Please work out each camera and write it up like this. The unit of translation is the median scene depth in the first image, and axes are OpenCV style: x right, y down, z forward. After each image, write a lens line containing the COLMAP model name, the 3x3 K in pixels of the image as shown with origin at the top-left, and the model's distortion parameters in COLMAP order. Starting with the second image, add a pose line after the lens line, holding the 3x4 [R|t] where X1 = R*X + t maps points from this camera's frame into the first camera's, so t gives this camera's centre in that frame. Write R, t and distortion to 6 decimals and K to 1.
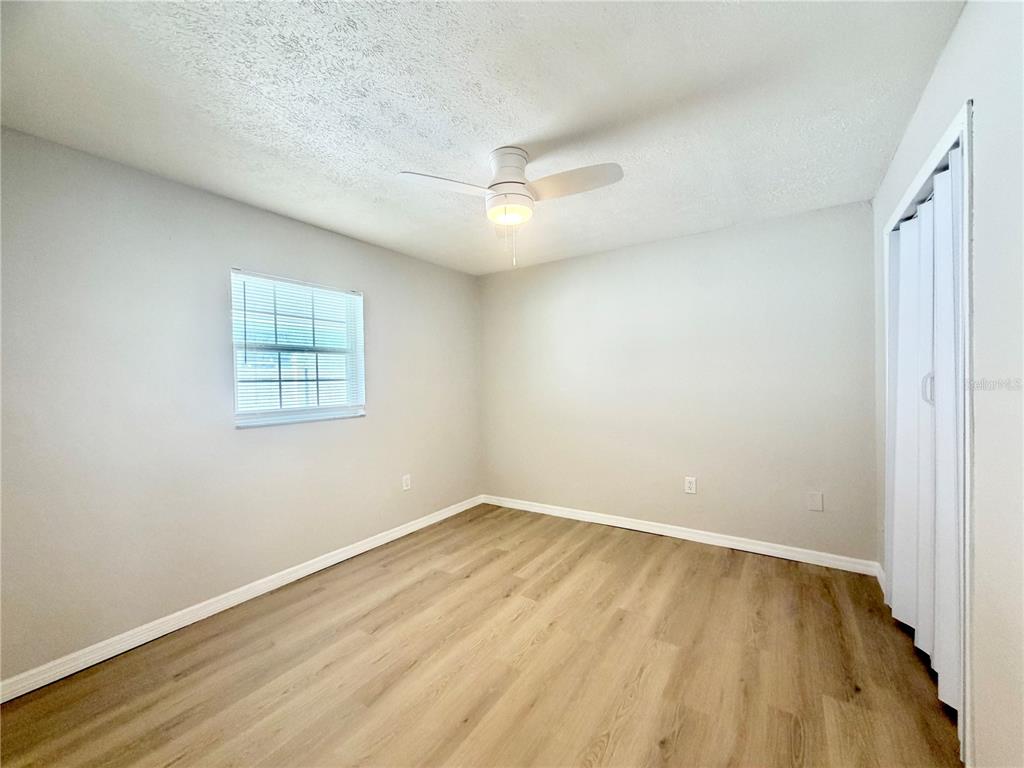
lens RADIAL K [[401.9, 0, 512.0], [0, 401.9, 384.0], [0, 0, 1]] dist [-0.000493, -0.000001]
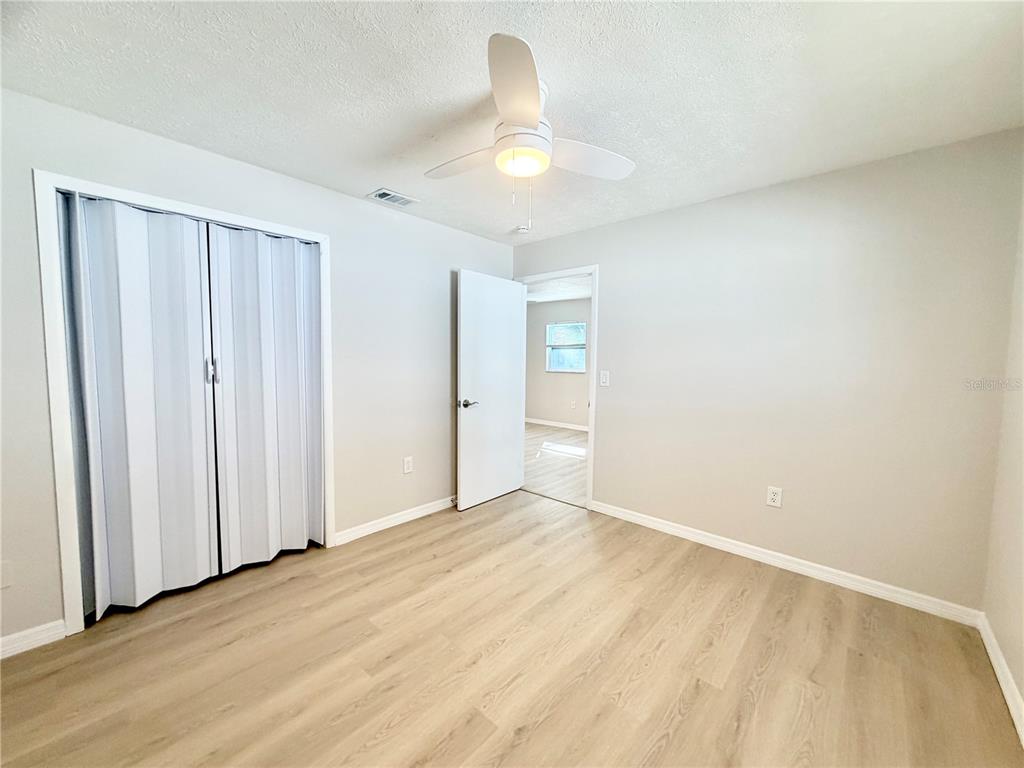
lens RADIAL K [[401.9, 0, 512.0], [0, 401.9, 384.0], [0, 0, 1]] dist [-0.000493, -0.000001]
pose [[-0.990677, 0.000913, 0.136230, -0.098625], [0.010520, 0.997504, 0.069819, -0.025354], [-0.135826, 0.070601, -0.988214, 1.913221]]
